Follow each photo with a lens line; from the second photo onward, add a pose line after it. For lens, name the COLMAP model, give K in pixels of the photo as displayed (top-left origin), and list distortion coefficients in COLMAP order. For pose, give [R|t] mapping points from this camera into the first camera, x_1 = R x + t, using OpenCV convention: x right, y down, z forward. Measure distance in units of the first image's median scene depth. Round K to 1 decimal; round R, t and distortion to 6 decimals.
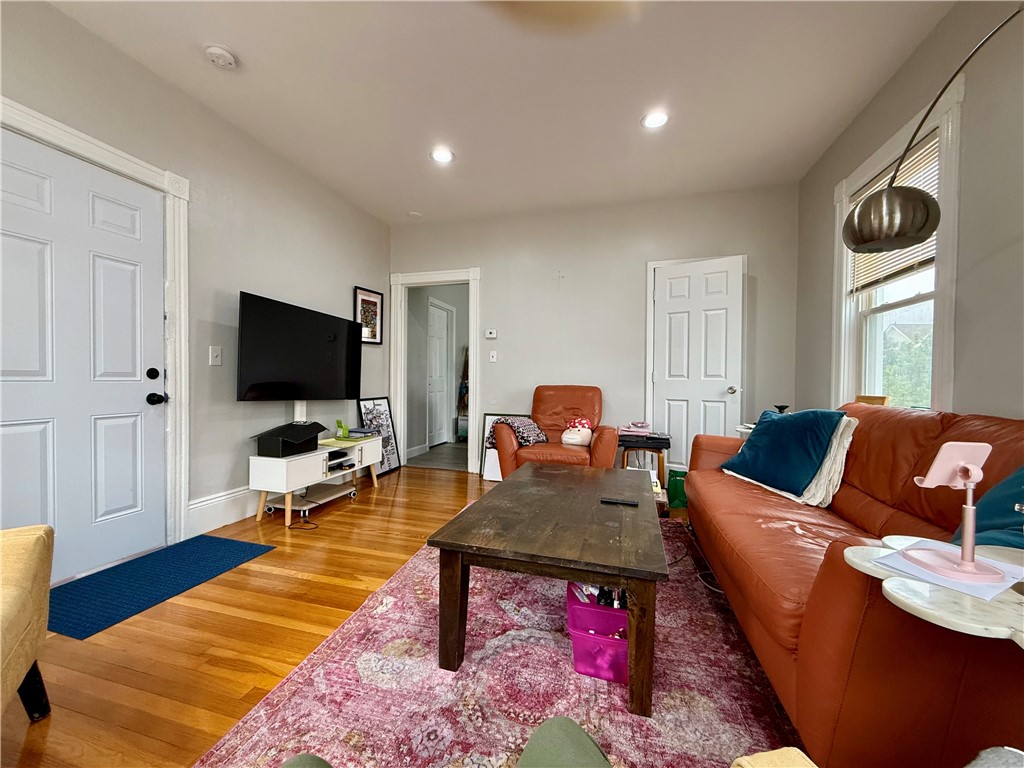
lens RADIAL K [[407.9, 0, 508.2], [0, 407.9, 385.7], [0, 0, 1]] dist [-0.001134, 0.000404]
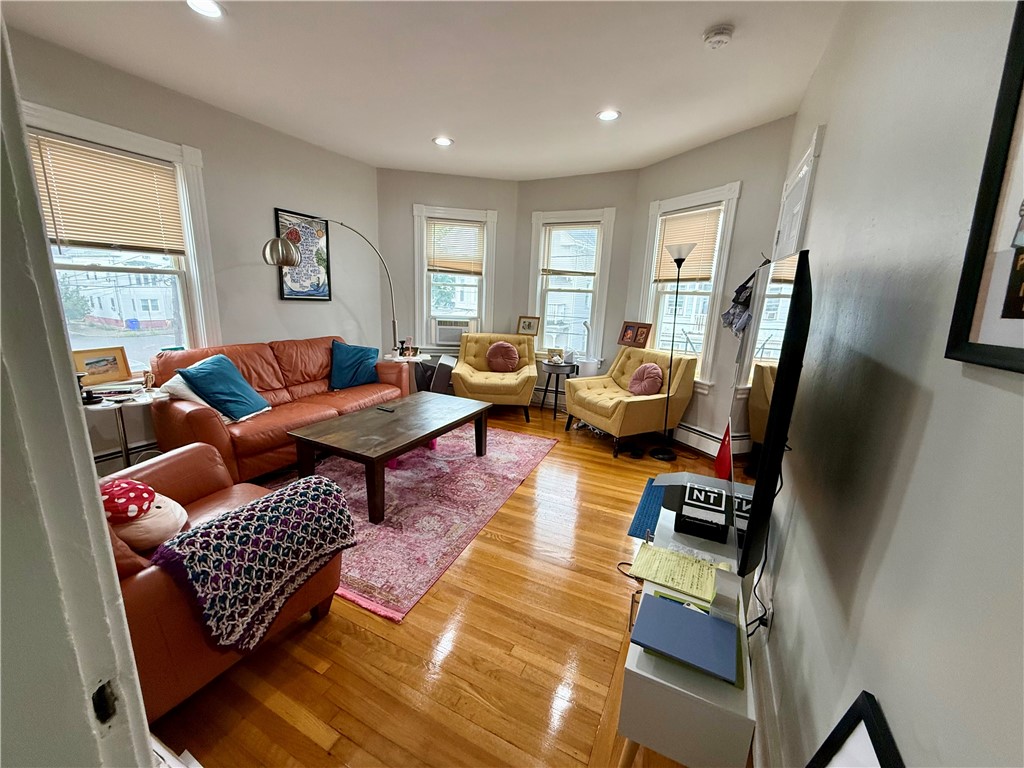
lens RADIAL K [[407.9, 0, 508.2], [0, 407.9, 385.7], [0, 0, 1]] dist [-0.001134, 0.000404]
pose [[-0.982466, -0.088387, 0.164158, -0.375711], [-0.046696, 0.969075, 0.242306, -0.189931], [-0.180498, 0.230392, -0.956211, 1.815828]]
